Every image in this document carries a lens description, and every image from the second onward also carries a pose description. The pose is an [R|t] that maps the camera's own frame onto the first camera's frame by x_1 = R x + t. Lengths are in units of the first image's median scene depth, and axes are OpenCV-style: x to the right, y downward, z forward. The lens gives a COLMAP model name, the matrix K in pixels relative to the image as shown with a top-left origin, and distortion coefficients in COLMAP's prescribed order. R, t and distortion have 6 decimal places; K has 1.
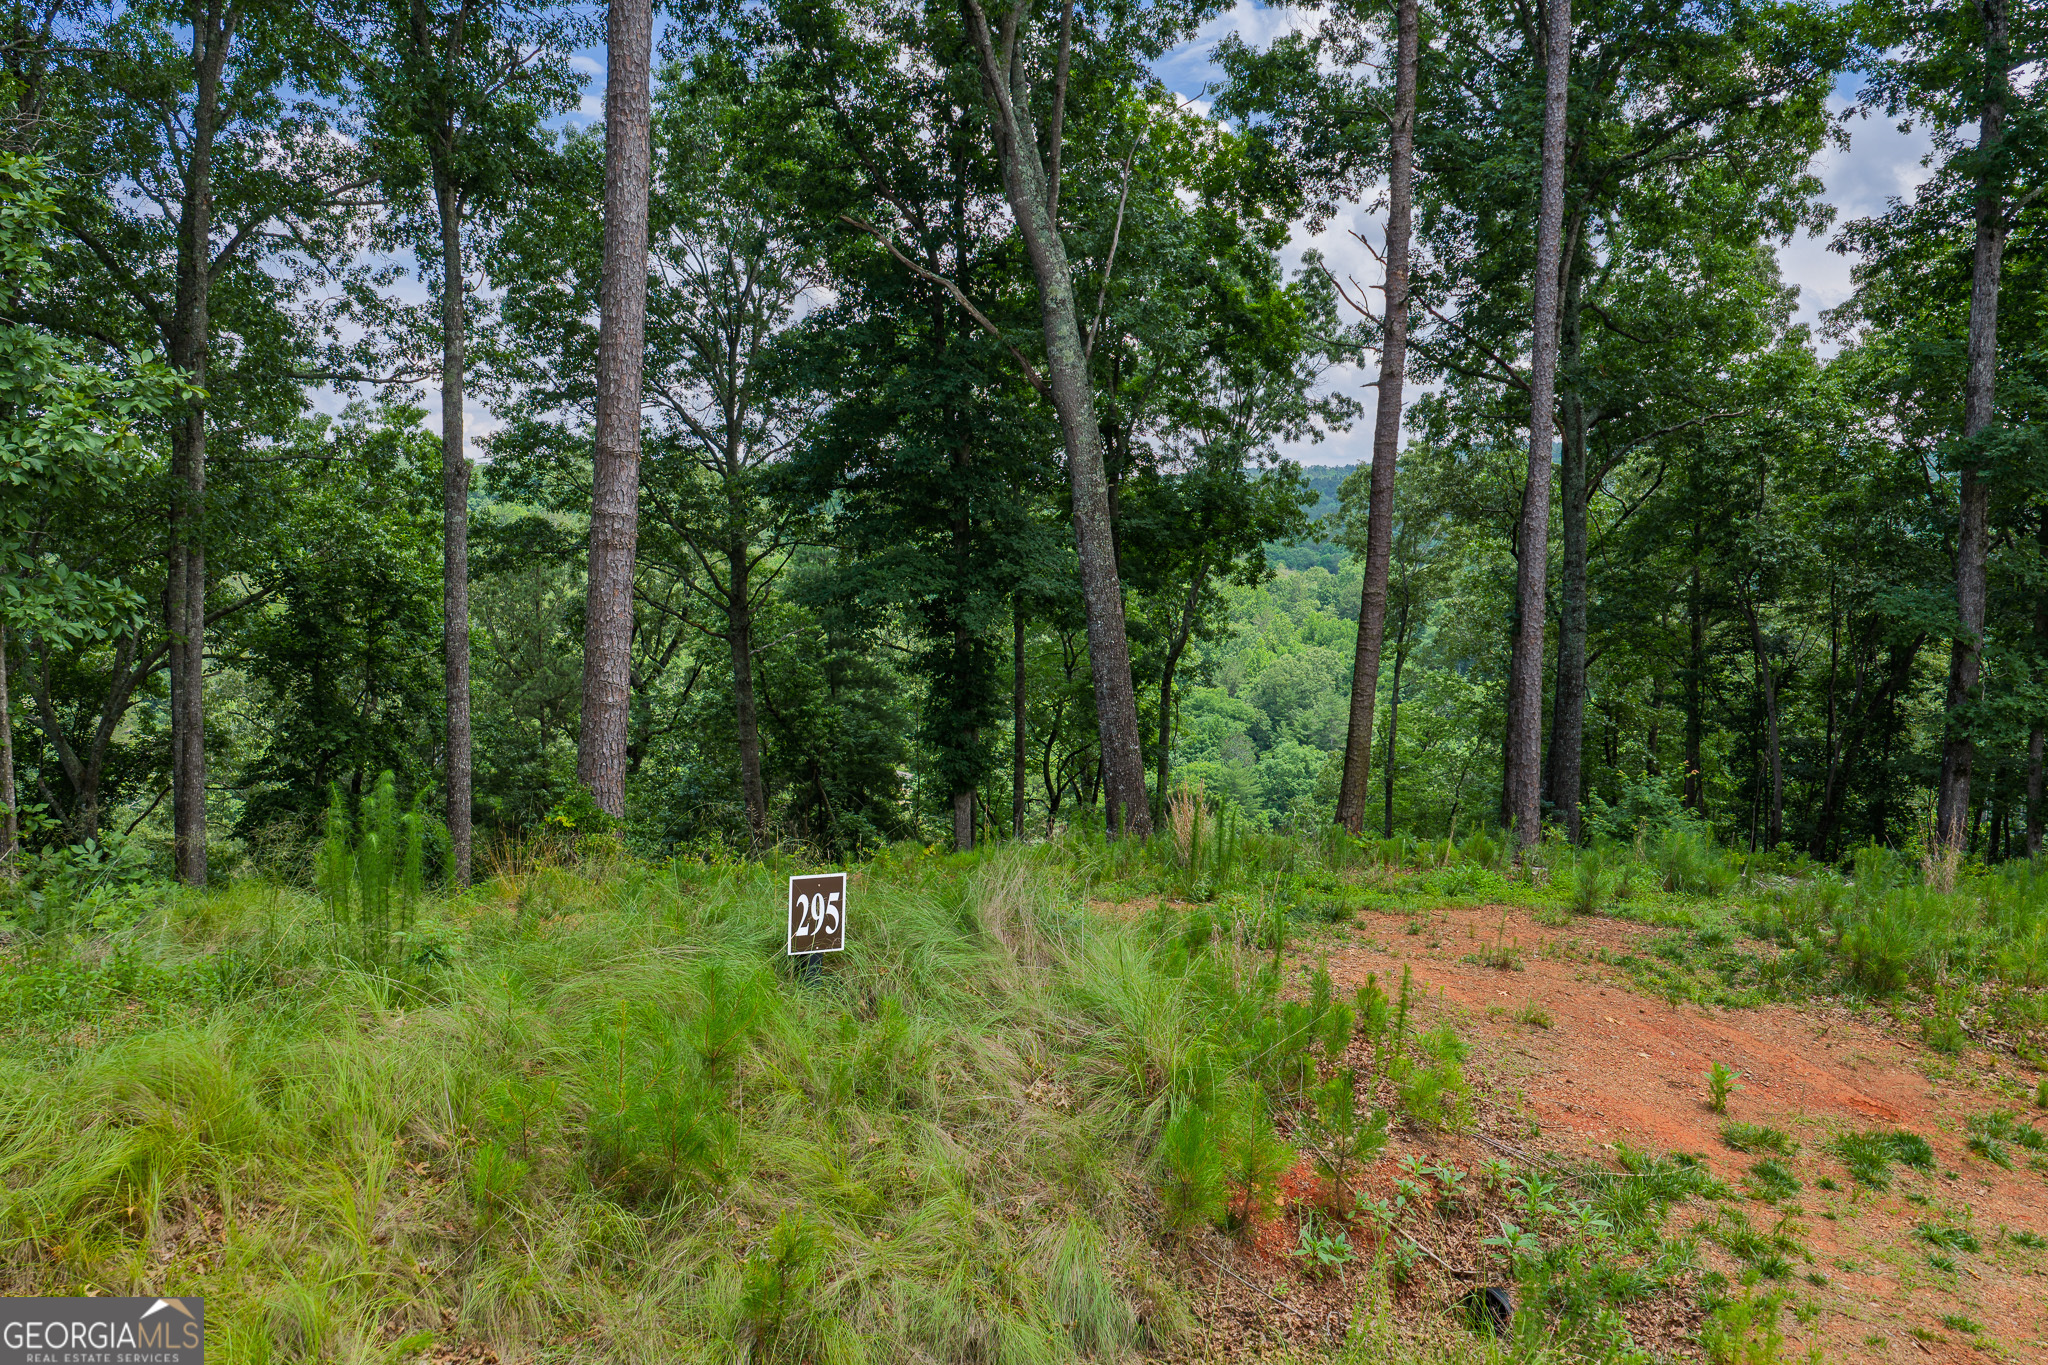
lens RADIAL K [[1701.3, 0, 1029.2], [0, 1701.3, 684.5], [0, 0, 1]] dist [0.022910, -0.031651]
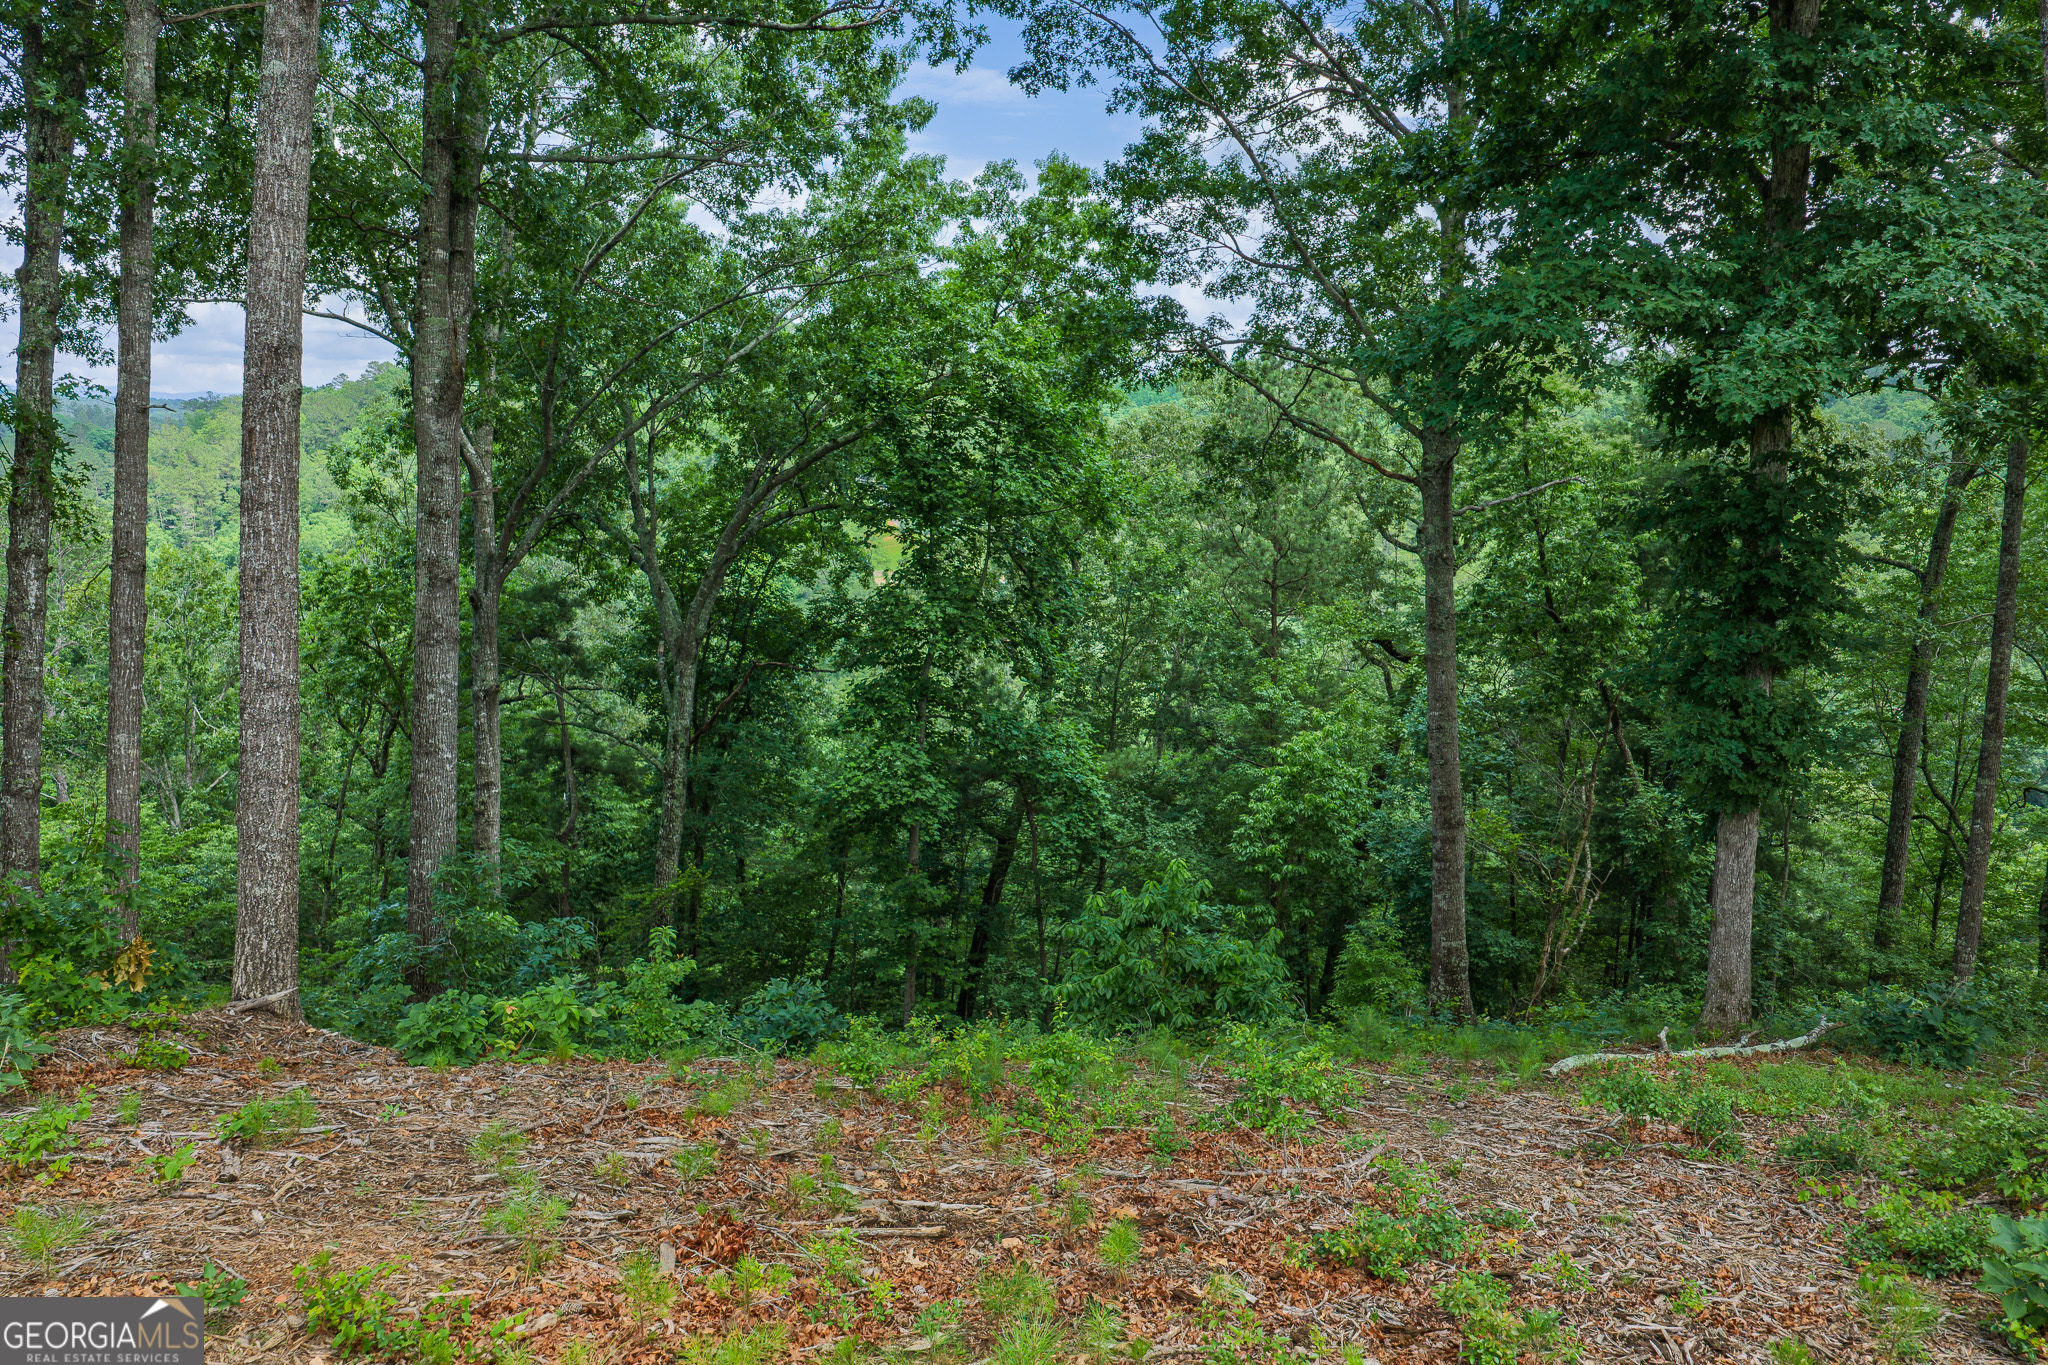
lens RADIAL K [[1701.3, 0, 1023.6], [0, 1701.3, 691.3], [0, 0, 1]] dist [0.022910, -0.031651]
pose [[0.843216, 0.083201, -0.531098, 0.033442], [-0.050872, 0.995867, 0.075242, 0.008566], [0.535163, -0.036427, 0.843963, 0.486785]]
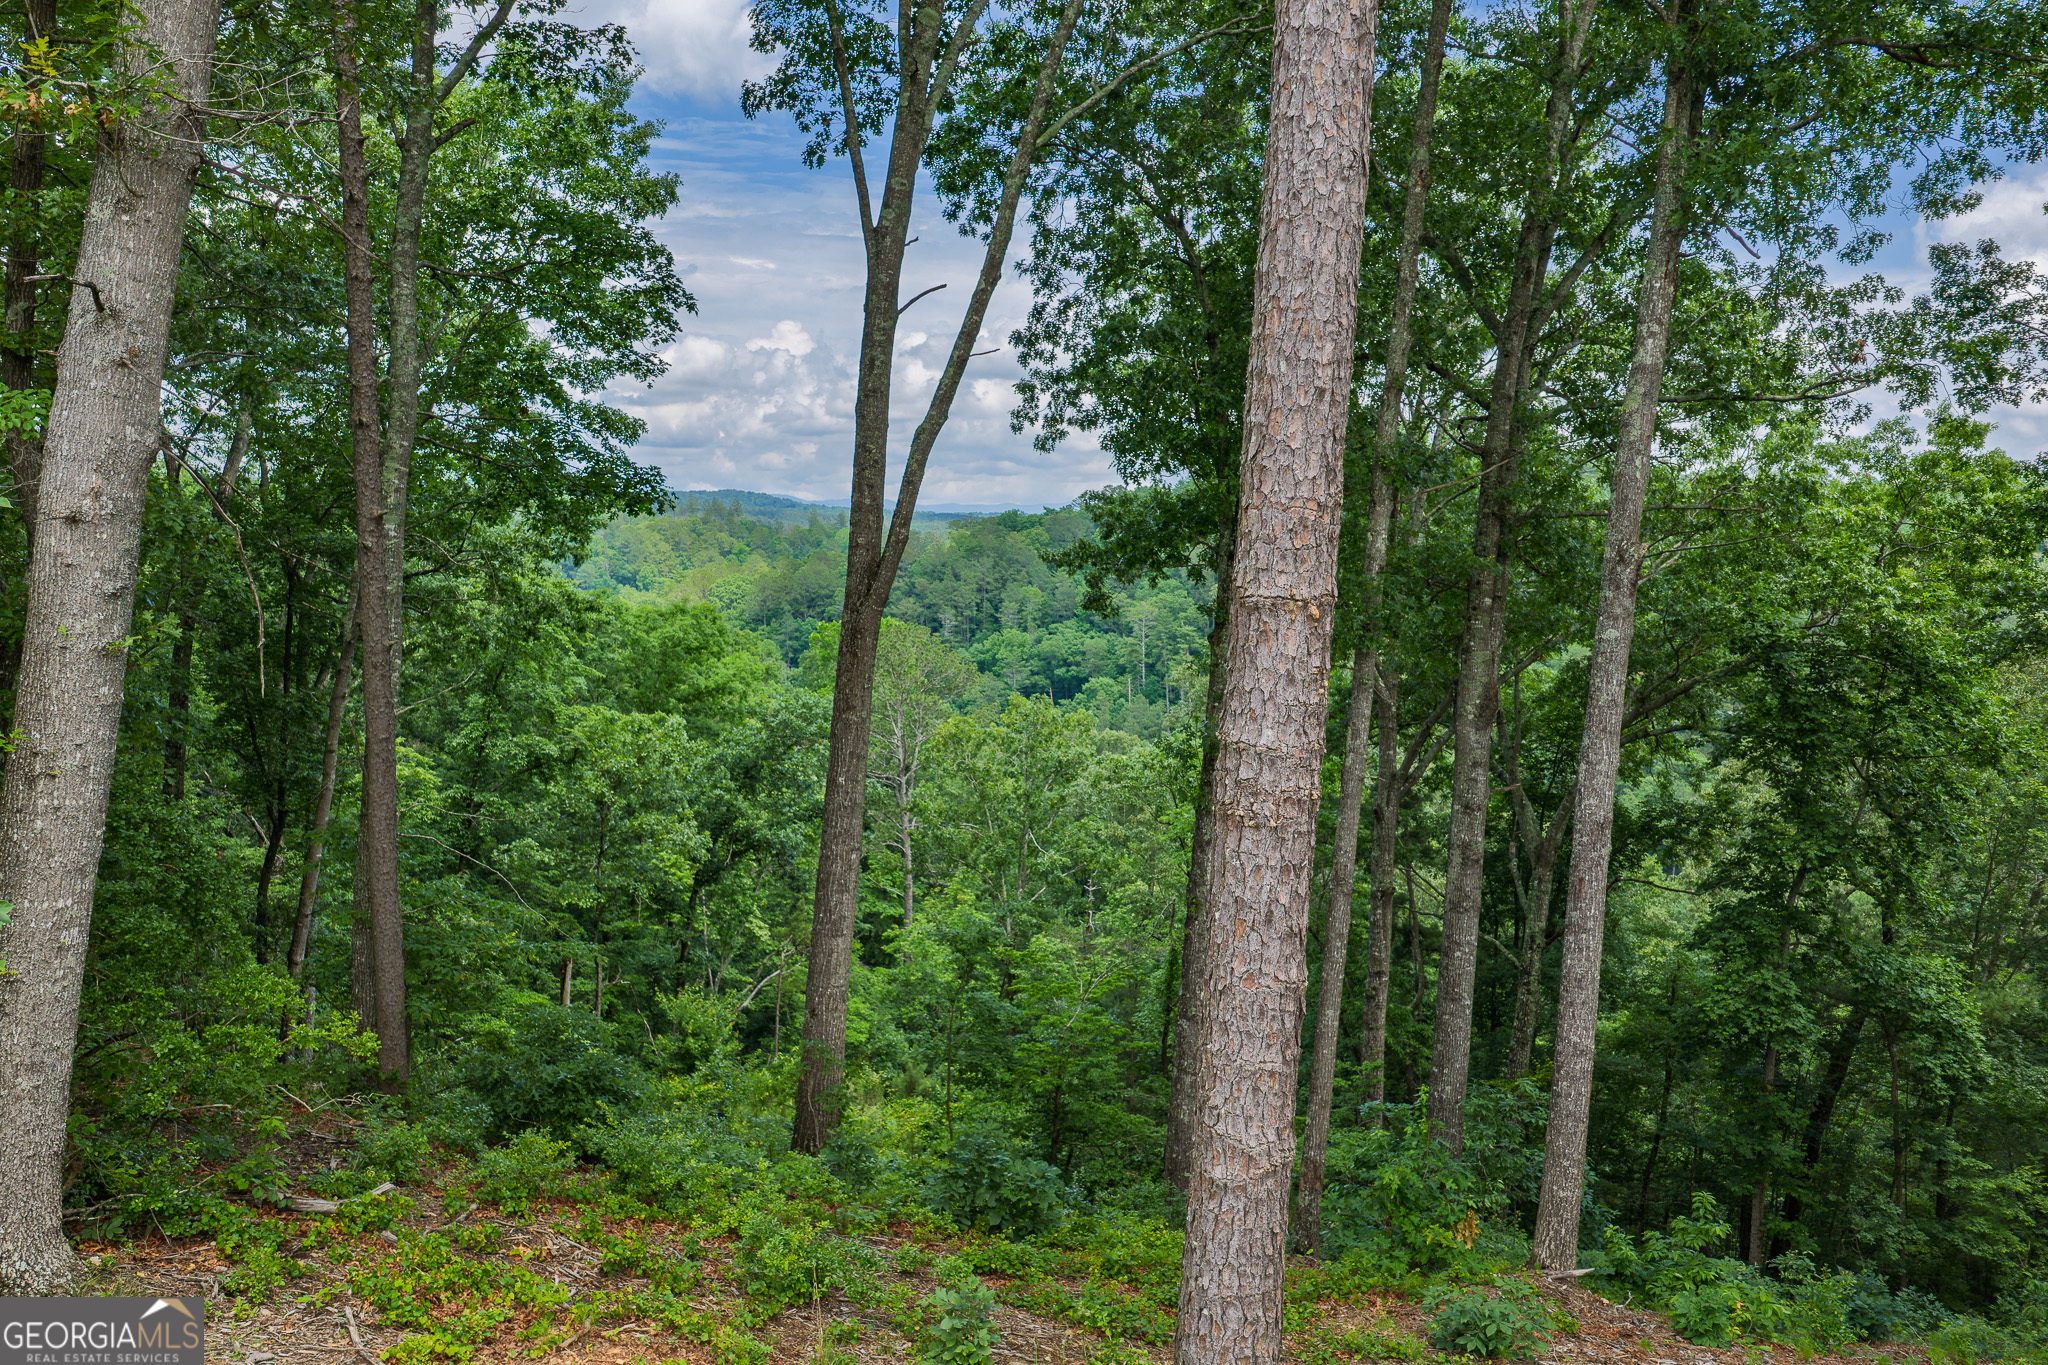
lens RADIAL K [[1701.3, 0, 1030.1], [0, 1701.3, 693.7], [0, 0, 1]] dist [0.022910, -0.031651]
pose [[0.572181, 0.078211, -0.816390, 0.029727], [-0.078414, 0.996099, 0.040469, -0.055263], [0.816370, 0.040861, 0.576081, 0.315587]]
